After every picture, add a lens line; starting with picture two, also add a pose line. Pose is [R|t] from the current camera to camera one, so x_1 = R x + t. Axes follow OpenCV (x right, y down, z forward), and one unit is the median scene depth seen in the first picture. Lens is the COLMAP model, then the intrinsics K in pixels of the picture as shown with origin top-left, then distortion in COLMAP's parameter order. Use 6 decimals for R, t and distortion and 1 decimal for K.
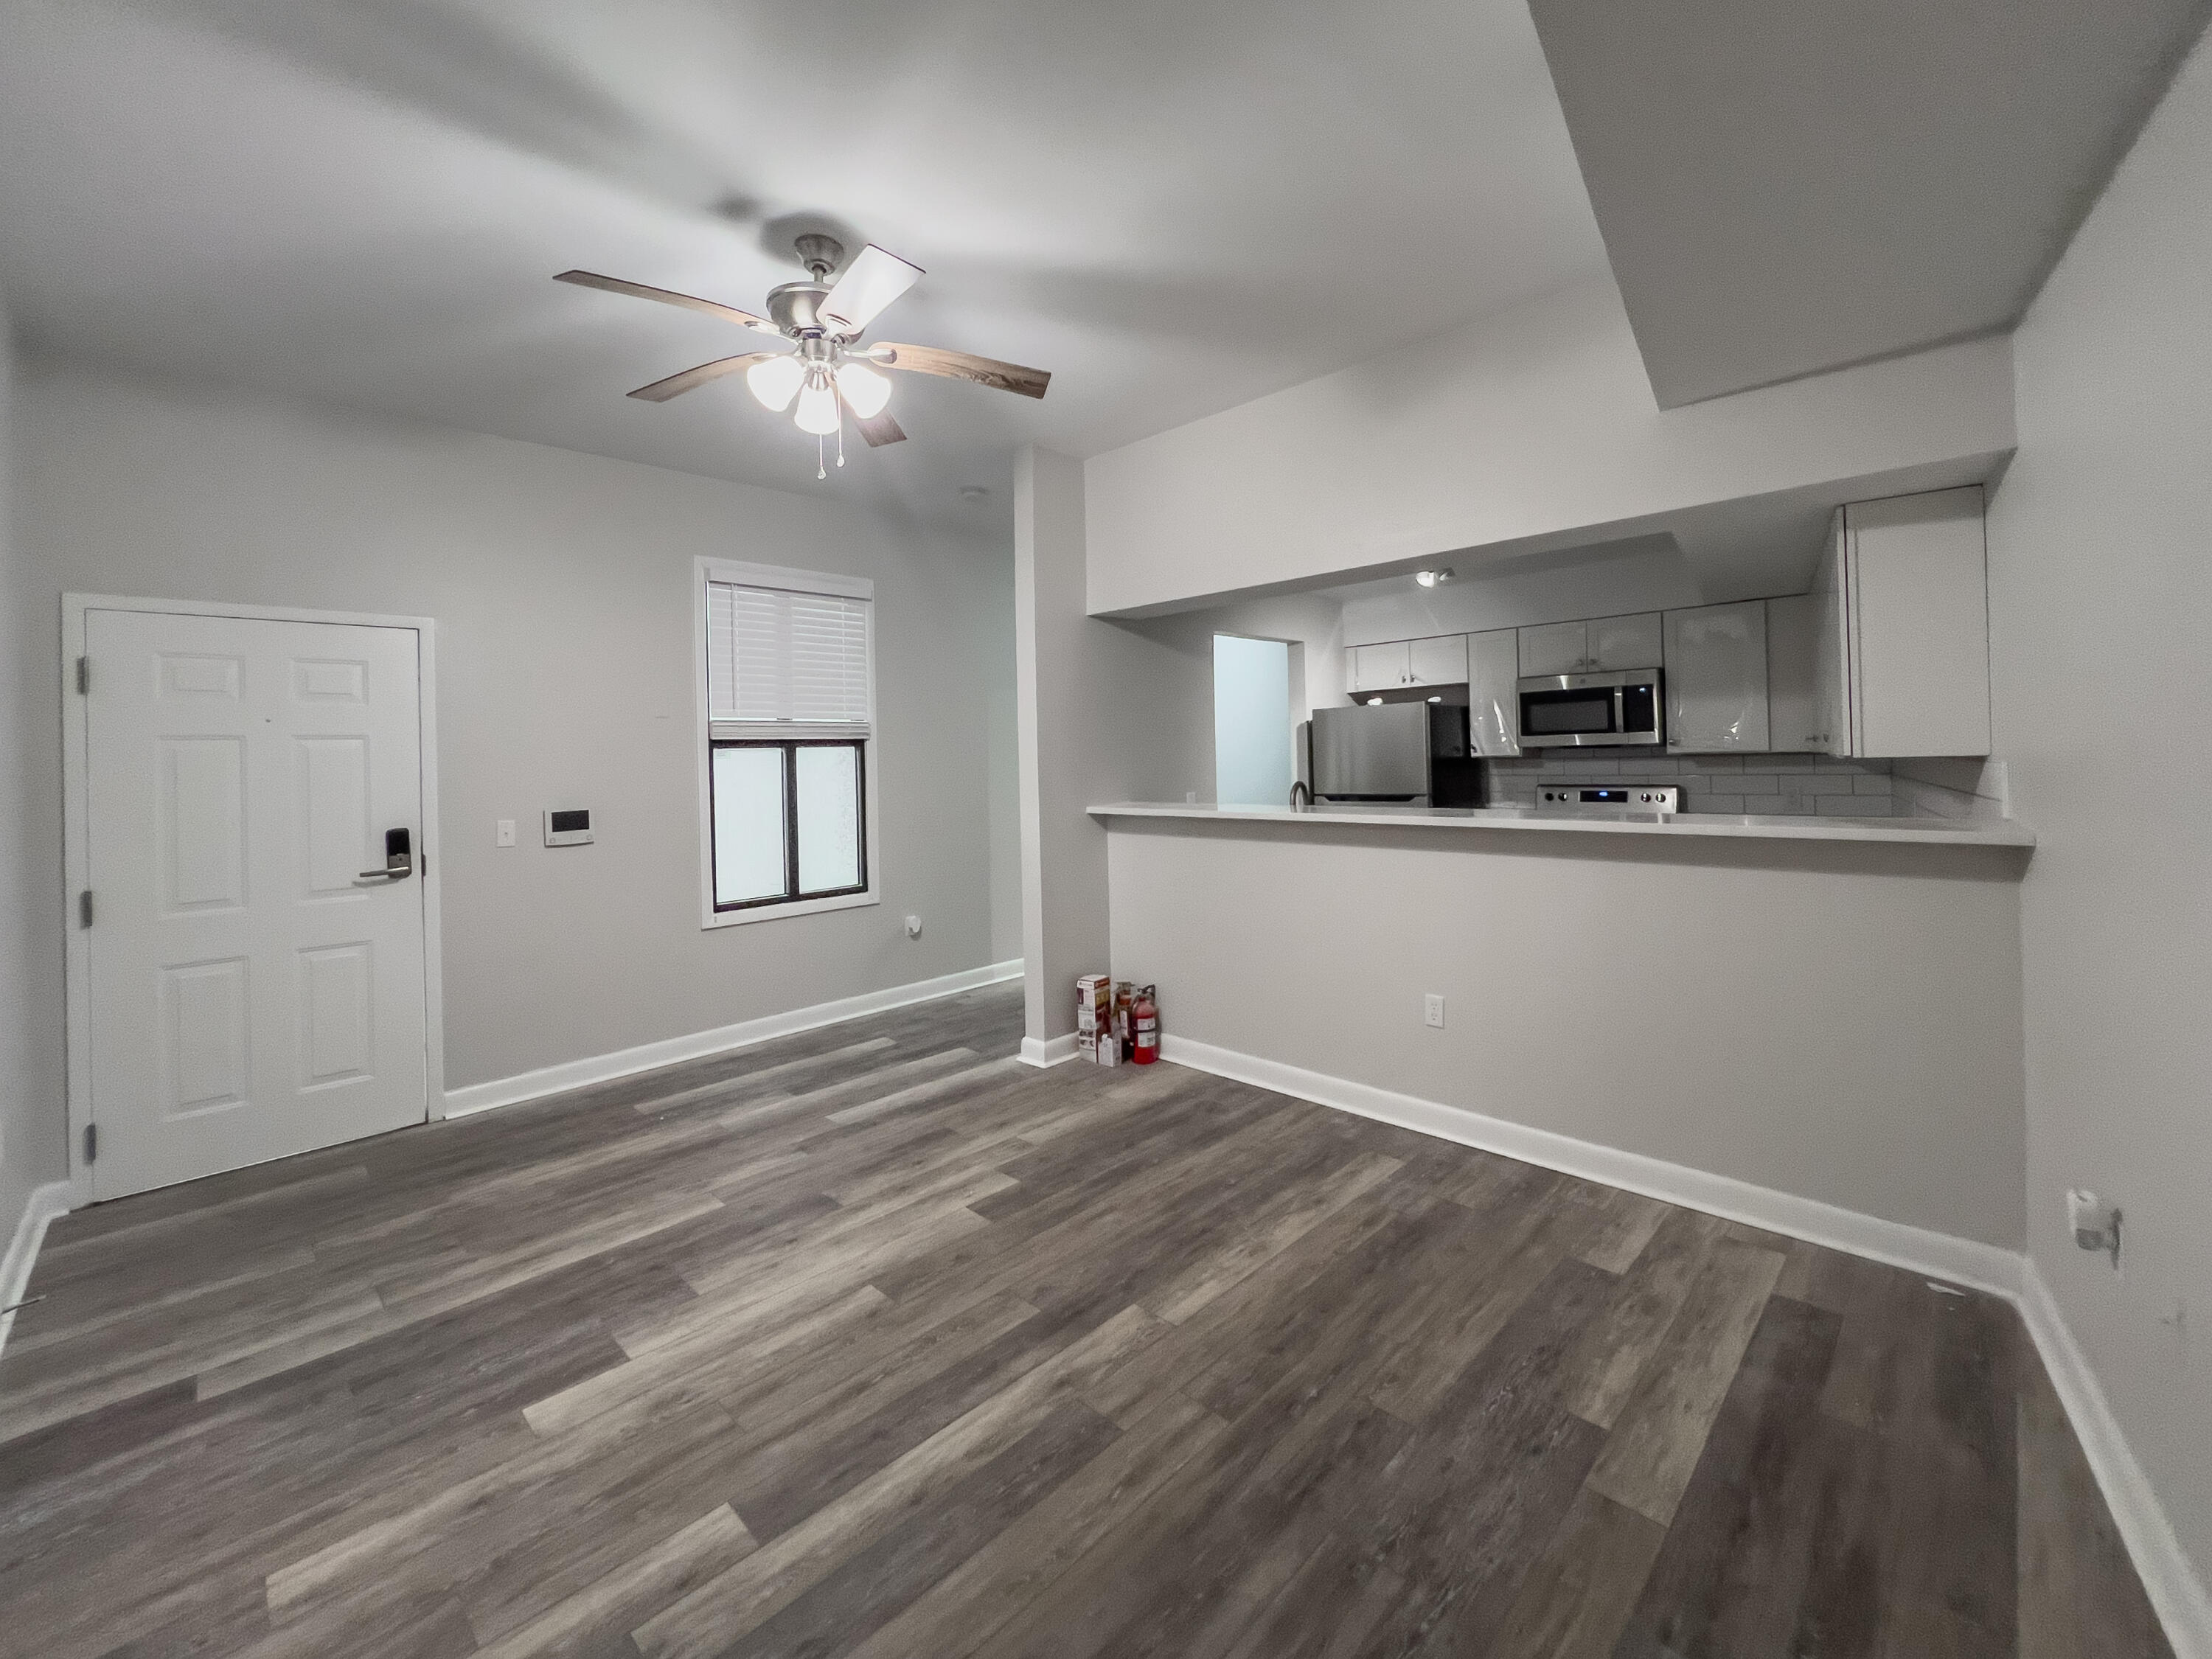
lens RADIAL K [[910.8, 0, 1121.0], [0, 910.8, 821.9], [0, 0, 1]] dist [0.000211, 0.000117]
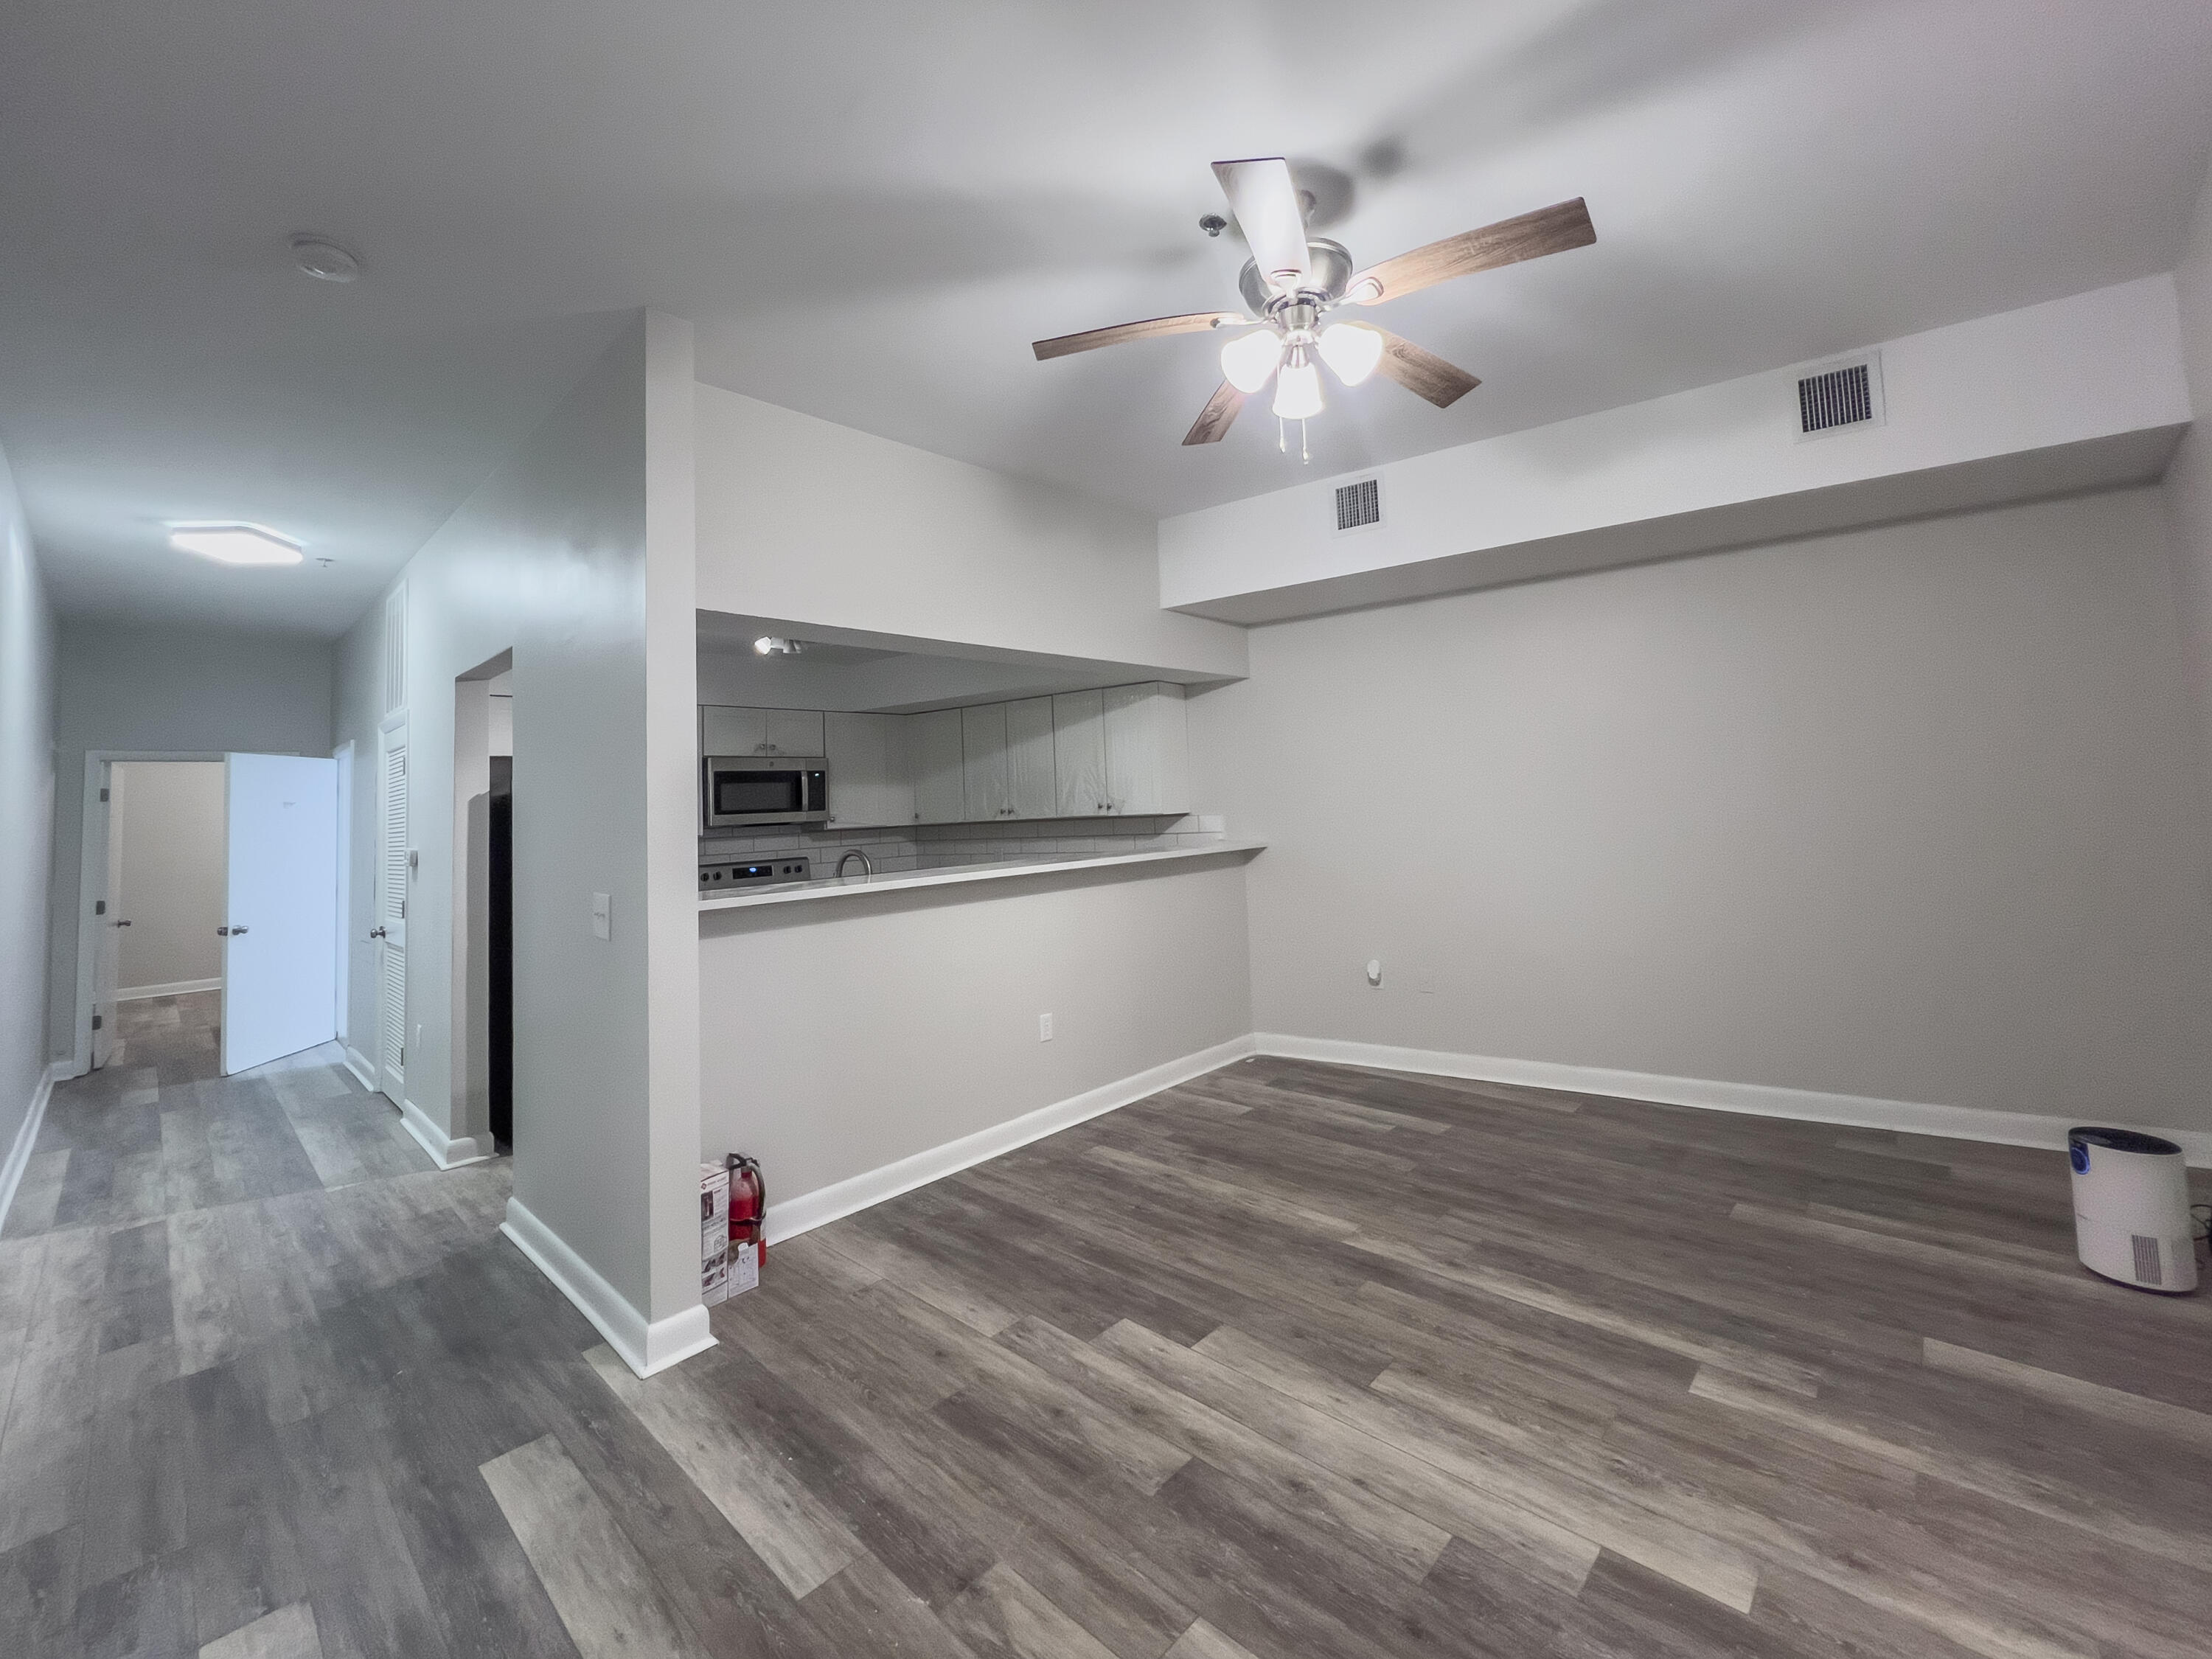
lens RADIAL K [[910.8, 0, 1121.0], [0, 910.8, 821.9], [0, 0, 1]] dist [0.000211, 0.000117]
pose [[-0.011824, 0.012211, 0.999856, -1.181097], [0.117716, 0.992989, -0.010735, -0.053802], [-0.992977, 0.117572, -0.013179, 1.207454]]
